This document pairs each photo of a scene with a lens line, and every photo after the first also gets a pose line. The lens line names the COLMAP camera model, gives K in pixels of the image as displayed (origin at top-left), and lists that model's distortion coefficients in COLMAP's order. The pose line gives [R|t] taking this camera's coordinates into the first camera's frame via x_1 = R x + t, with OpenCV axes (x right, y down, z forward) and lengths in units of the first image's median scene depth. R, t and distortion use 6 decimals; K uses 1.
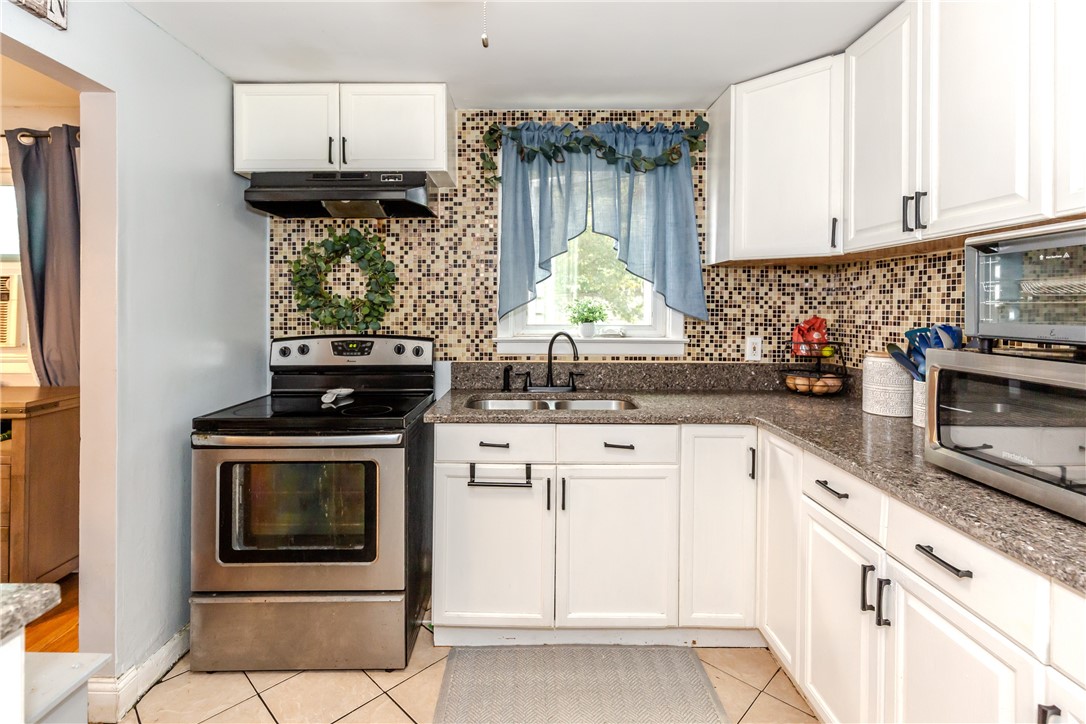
lens RADIAL K [[507.4, 0, 533.5], [0, 507.4, 304.3], [0, 0, 1]] dist [0.005617, -0.002765]
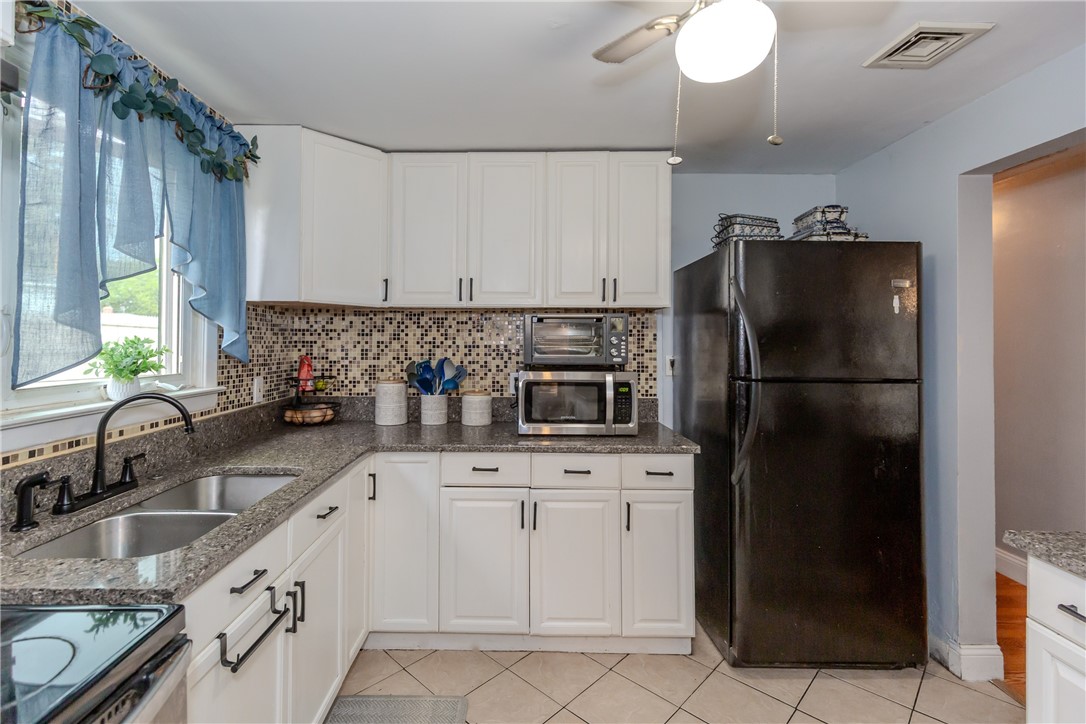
lens RADIAL K [[490.3, 0, 522.9], [0, 490.3, 324.5], [0, 0, 1]] dist [0.002118, -0.003035]
pose [[0.020397, 0.026978, 0.999428, -0.539641], [-0.010776, 0.999584, -0.026763, -0.019763], [-0.999734, -0.010224, 0.020680, 0.521295]]
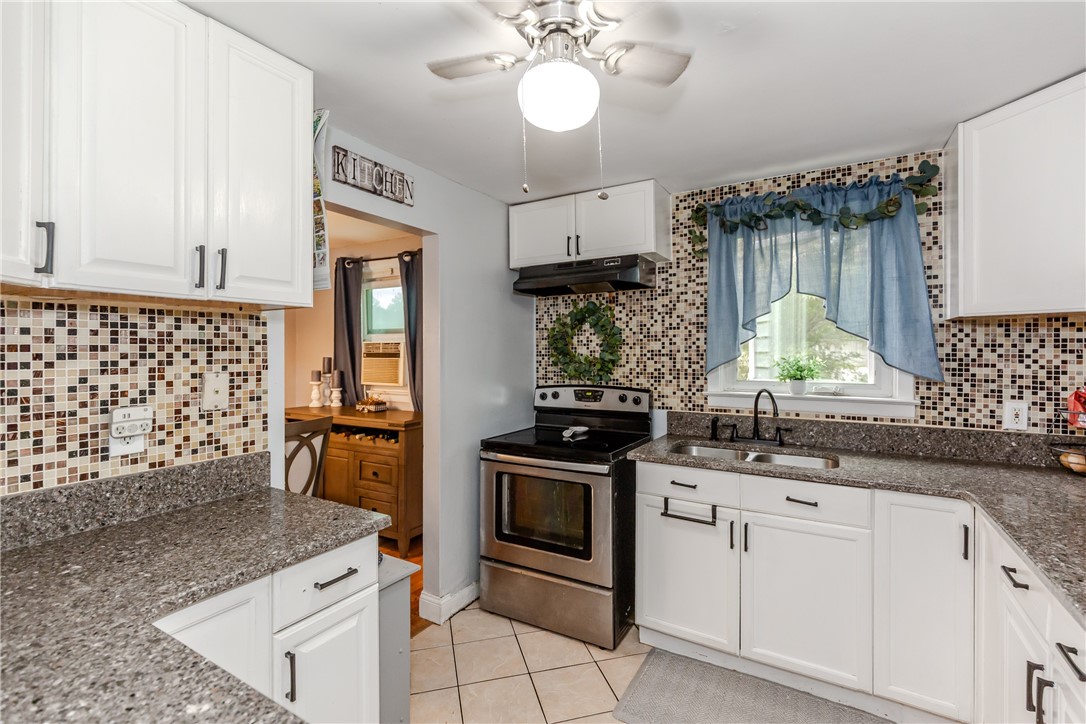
lens RADIAL K [[490.3, 0, 556.9], [0, 490.3, 340.4], [0, 0, 1]] dist [0.002118, -0.003035]
pose [[0.866066, -0.013836, -0.499738, 0.194305], [0.007590, 0.999866, -0.014529, -0.036084], [0.499872, 0.008790, 0.866055, -0.112377]]
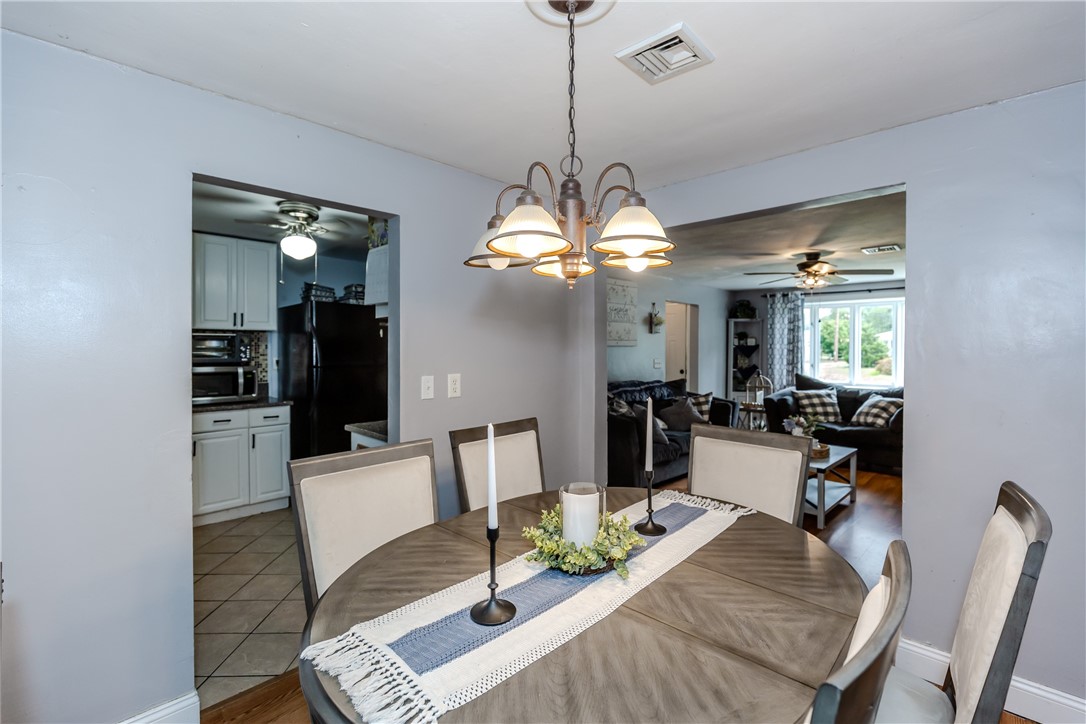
lens RADIAL K [[484.3, 0, 551.2], [0, 484.3, 354.6], [0, 0, 1]] dist [-0.002673, -0.001301]
pose [[-0.717178, -0.010141, 0.696816, -1.559034], [-0.003832, 0.999936, 0.010608, -0.018418], [-0.696879, 0.004937, -0.717171, 0.832236]]
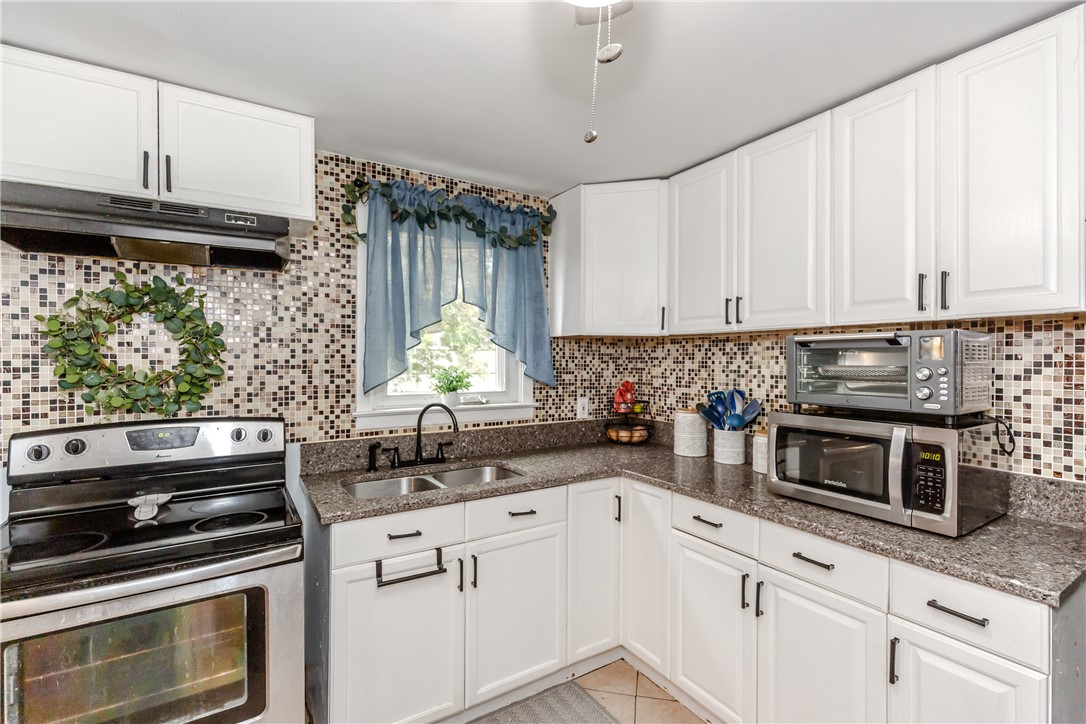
lens RADIAL K [[484.3, 0, 547.1], [0, 484.3, 354.6], [0, 0, 1]] dist [-0.002673, -0.001301]
pose [[0.844668, 0.005520, 0.535262, -0.261122], [-0.004384, 0.999985, -0.003395, -0.036563], [-0.535272, 0.000520, 0.844679, 0.102361]]
